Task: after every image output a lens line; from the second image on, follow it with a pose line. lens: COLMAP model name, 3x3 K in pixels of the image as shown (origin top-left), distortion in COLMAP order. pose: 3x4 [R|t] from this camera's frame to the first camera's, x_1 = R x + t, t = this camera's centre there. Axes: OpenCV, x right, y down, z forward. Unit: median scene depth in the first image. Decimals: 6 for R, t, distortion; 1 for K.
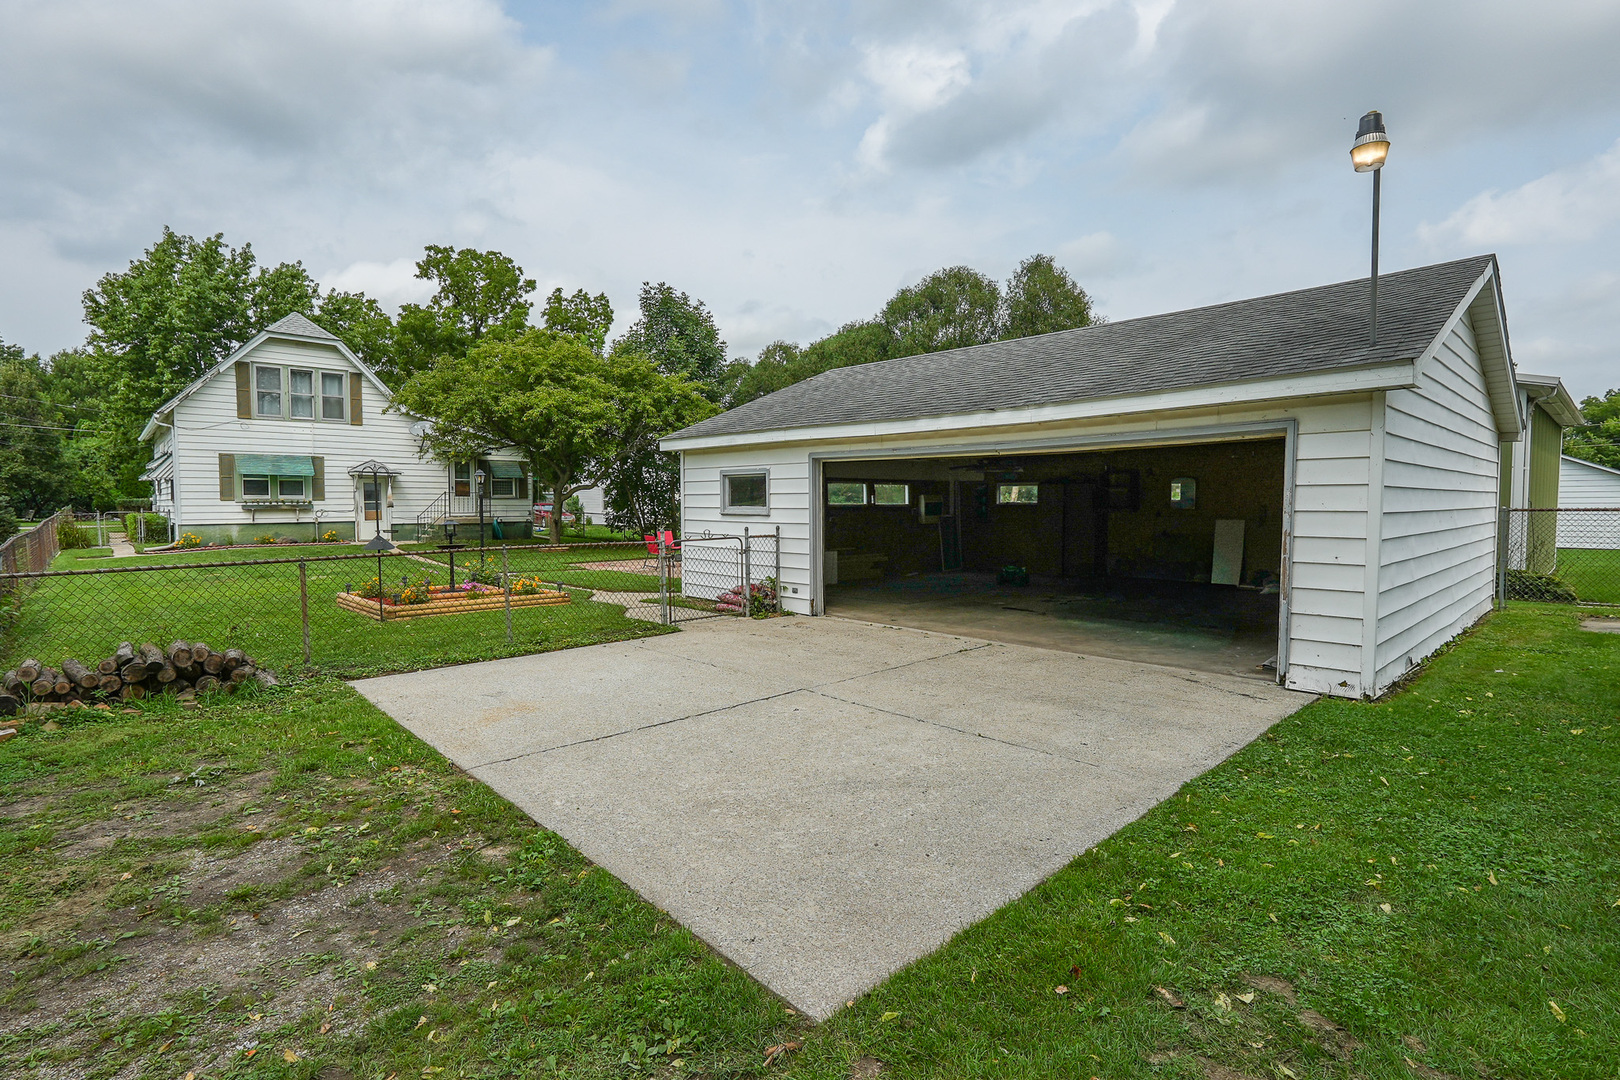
lens RADIAL K [[779.1, 0, 801.2], [0, 779.1, 534.1], [0, 0, 1]] dist [-0.007596, 0.006785]
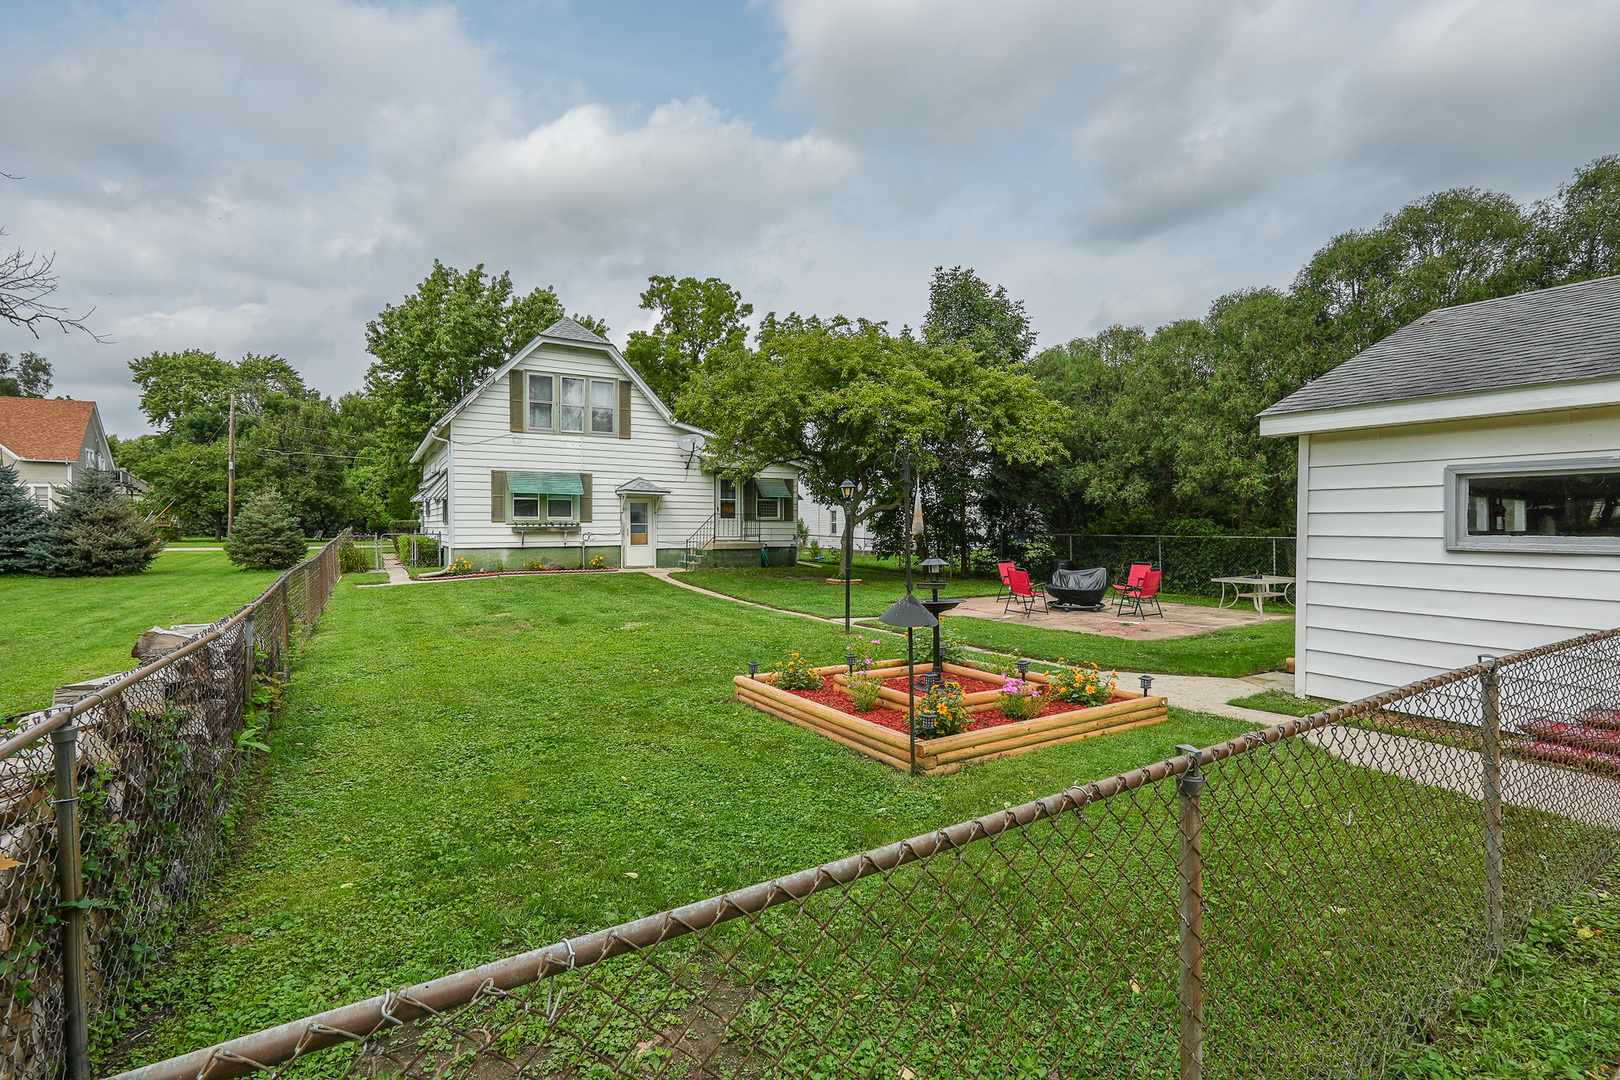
lens RADIAL K [[740.5, 0, 809.1], [0, 740.5, 537.0], [0, 0, 1]] dist [-0.019358, 0.009703]
pose [[0.981011, 0.006682, -0.193836, -0.196356], [-0.011626, 0.999635, -0.024379, -0.008347], [0.193602, 0.026170, 0.980731, 0.205739]]
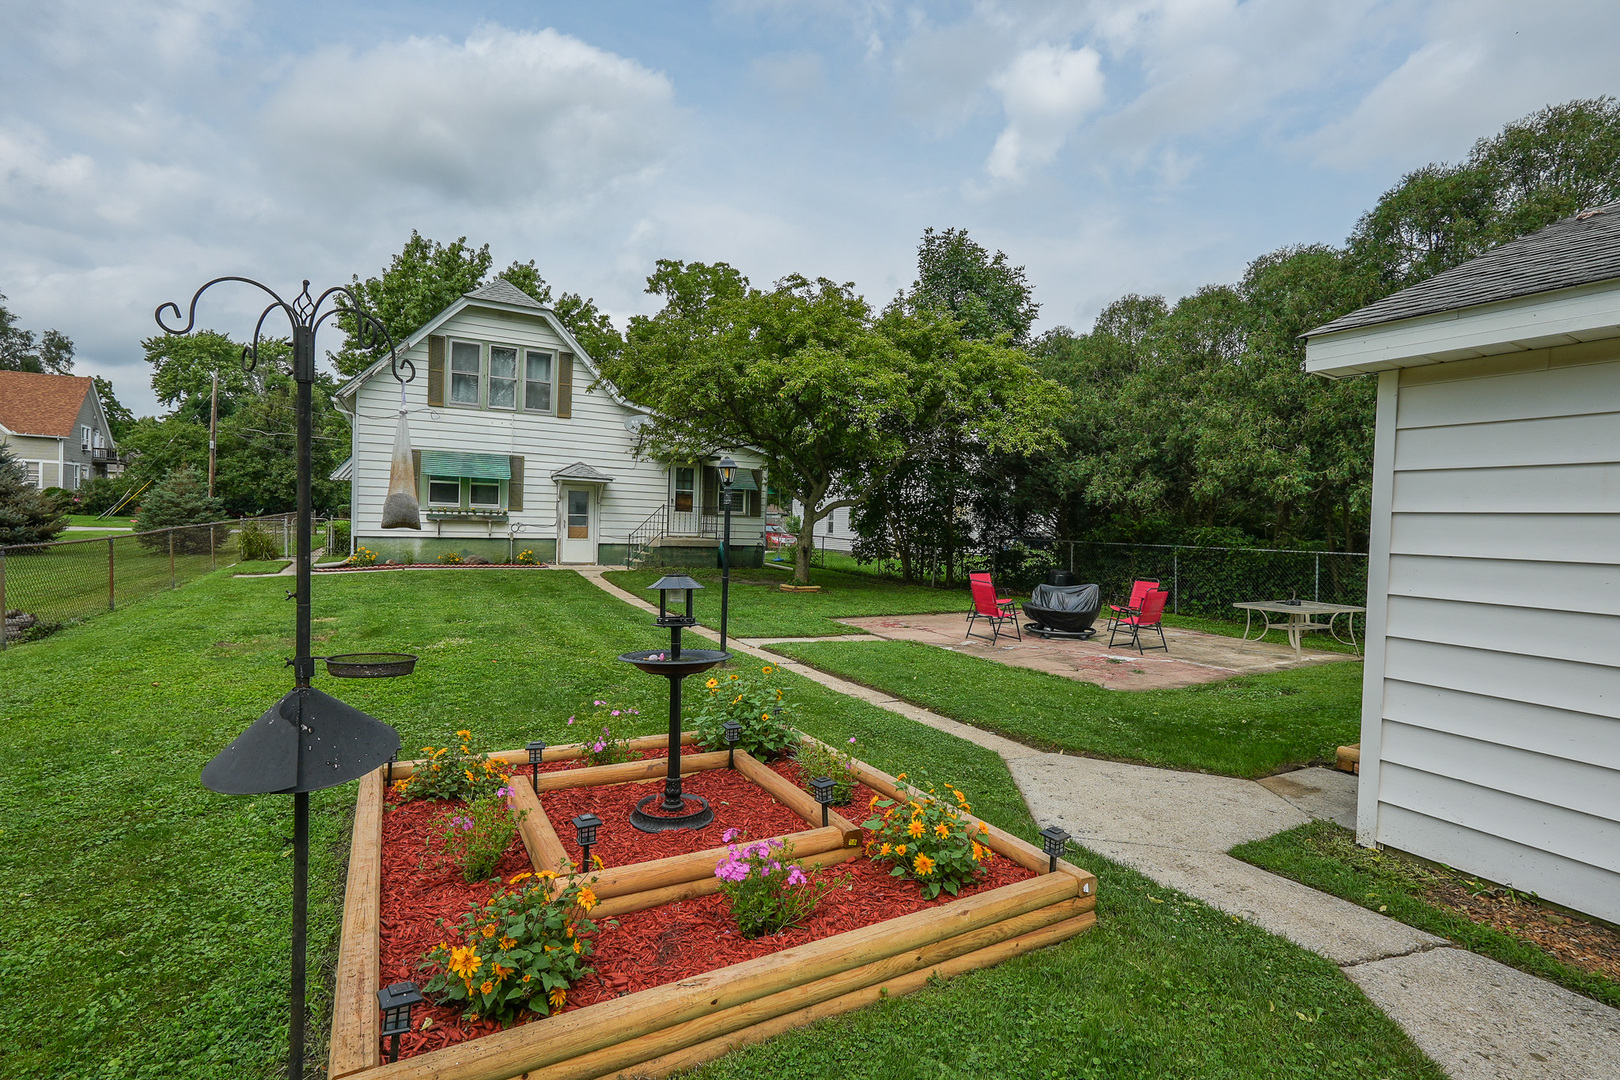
lens RADIAL K [[740.5, 0, 806.6], [0, 740.5, 535.2], [0, 0, 1]] dist [-0.019358, 0.009703]
pose [[0.971672, 0.035017, -0.233725, -0.150812], [-0.041785, 0.998837, -0.024067, -0.012772], [0.232611, 0.033151, 0.972005, 0.328892]]
